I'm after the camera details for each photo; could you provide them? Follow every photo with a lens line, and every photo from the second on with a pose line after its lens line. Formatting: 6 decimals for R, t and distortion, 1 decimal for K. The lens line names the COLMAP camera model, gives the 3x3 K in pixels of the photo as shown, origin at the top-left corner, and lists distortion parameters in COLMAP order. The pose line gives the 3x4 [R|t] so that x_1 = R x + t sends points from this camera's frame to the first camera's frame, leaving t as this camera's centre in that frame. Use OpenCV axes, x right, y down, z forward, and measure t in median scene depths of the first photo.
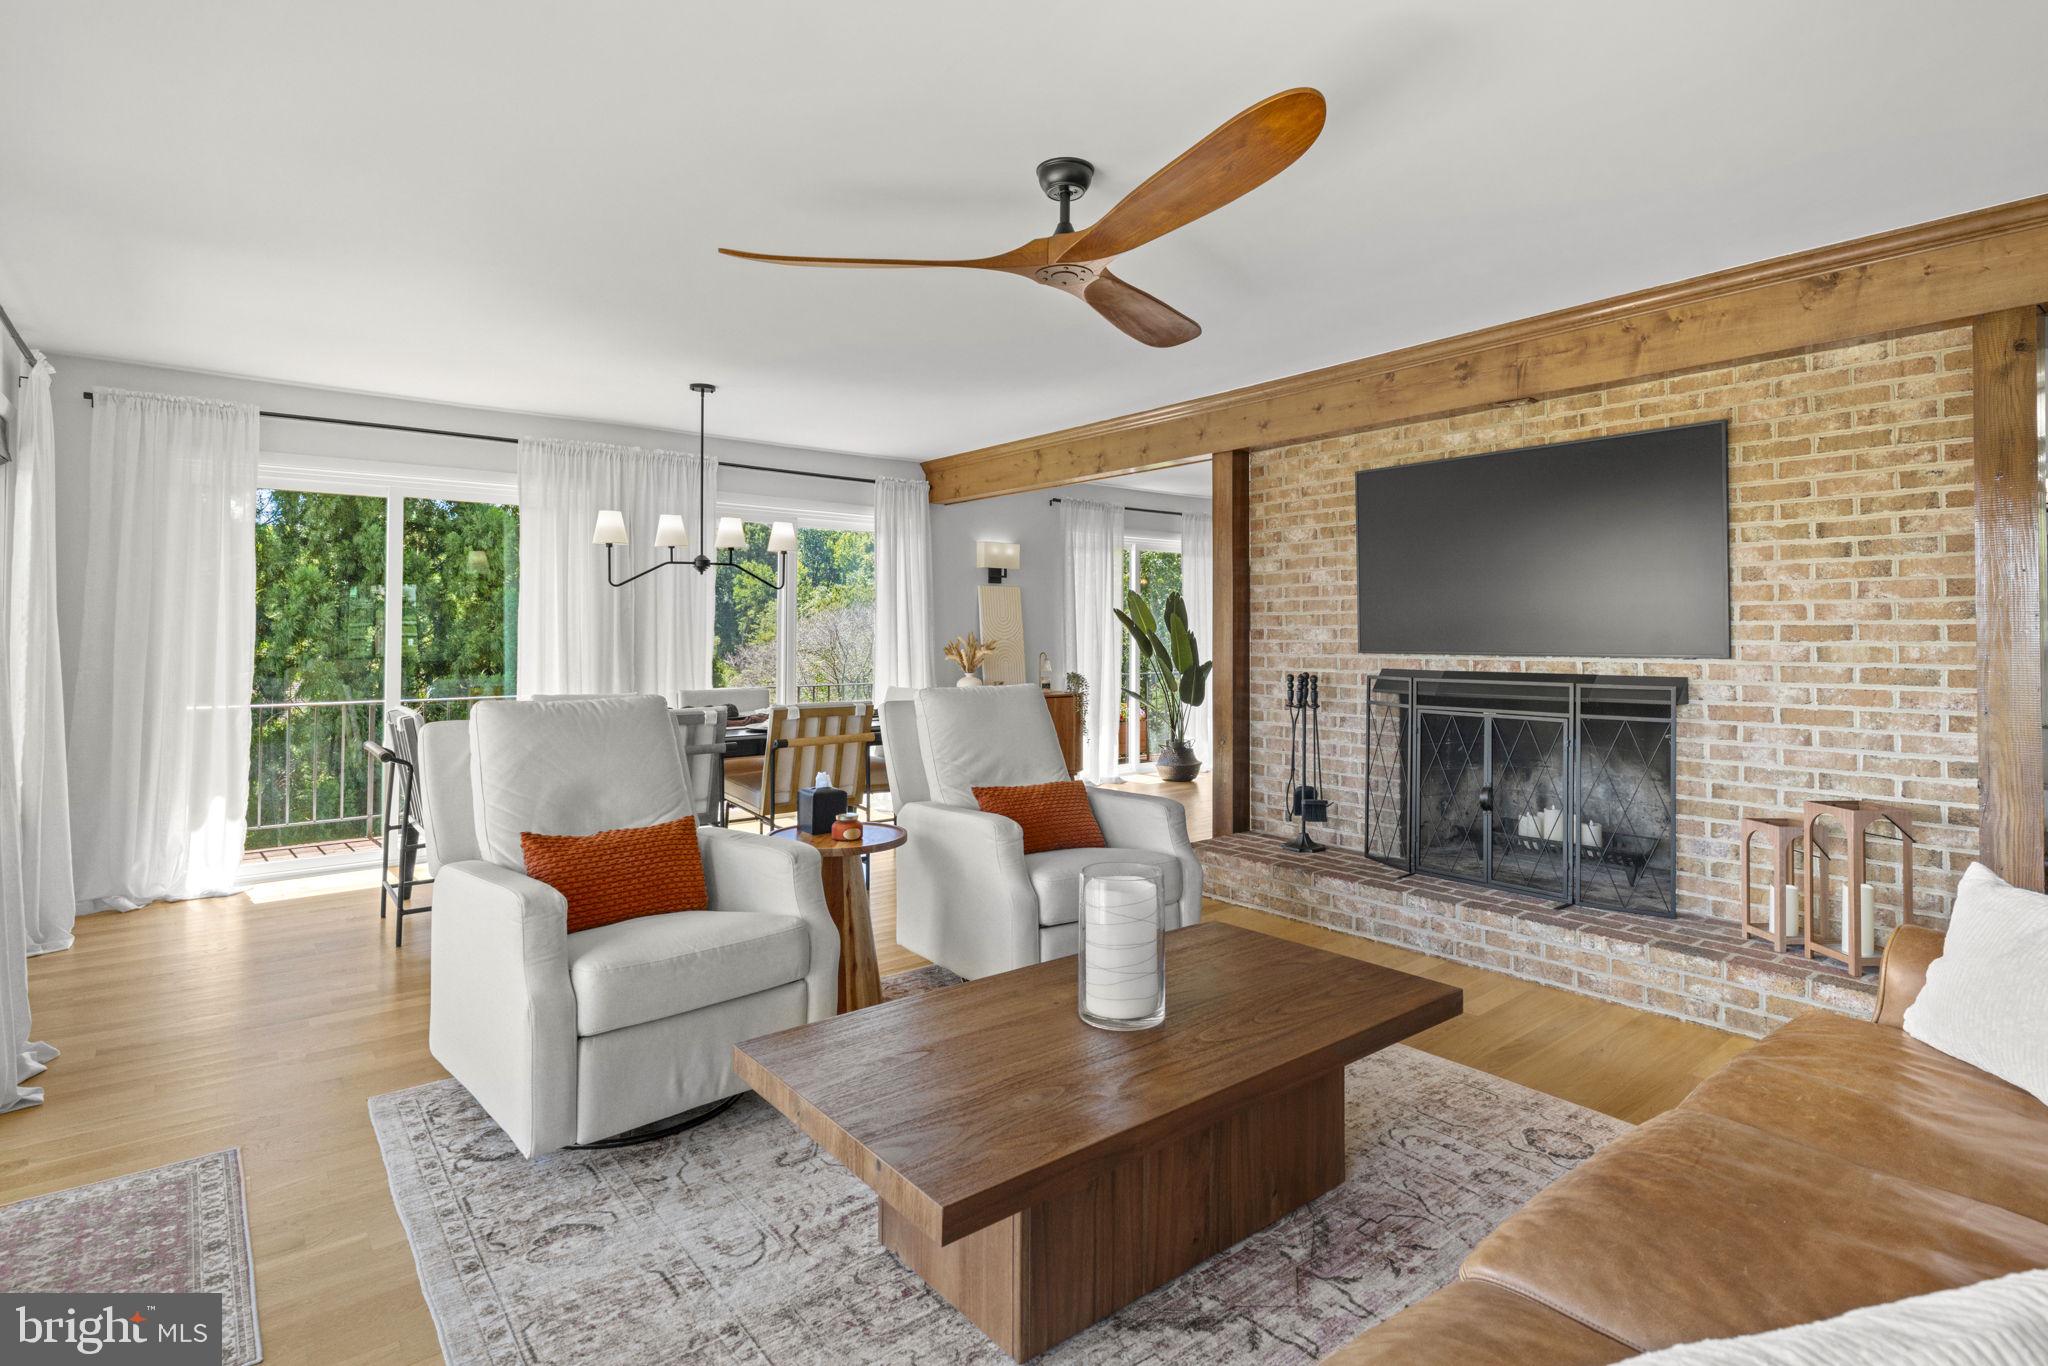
lens RADIAL K [[1011.0, 0, 1026.0], [0, 1011.0, 628.5], [0, 0, 1]] dist [0.005802, -0.001847]
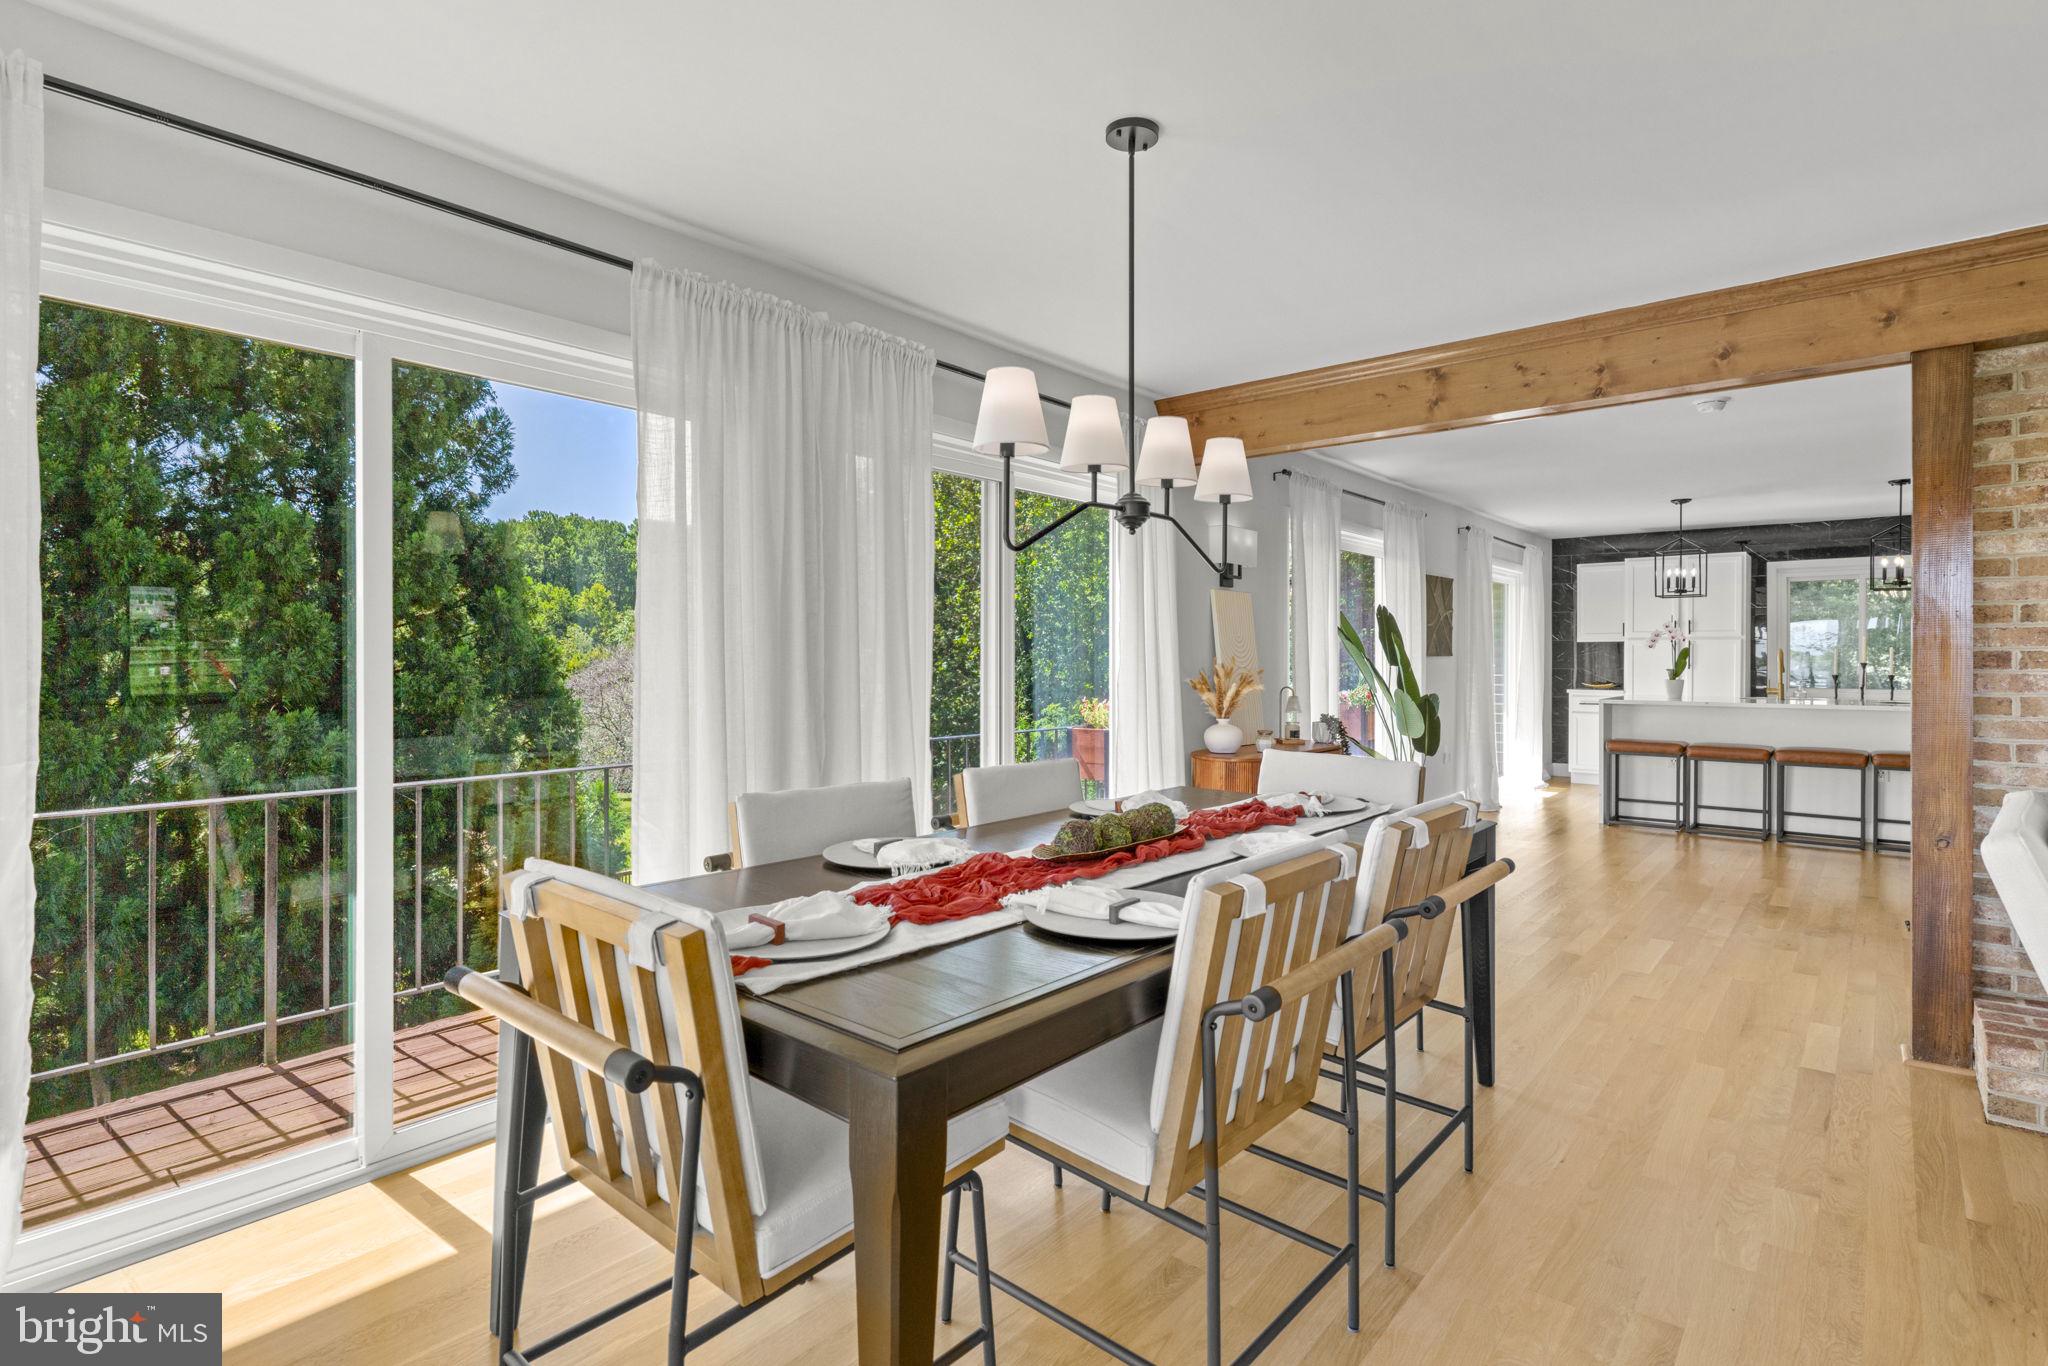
lens RADIAL K [[1011.0, 0, 1031.1], [0, 1011.0, 665.0], [0, 0, 1]] dist [0.005802, -0.001847]
pose [[0.983828, -0.000709, 0.179116, -0.287771], [-0.000908, 0.999960, 0.008946, 0.002531], [-0.179115, -0.008964, 0.983787, 0.346886]]
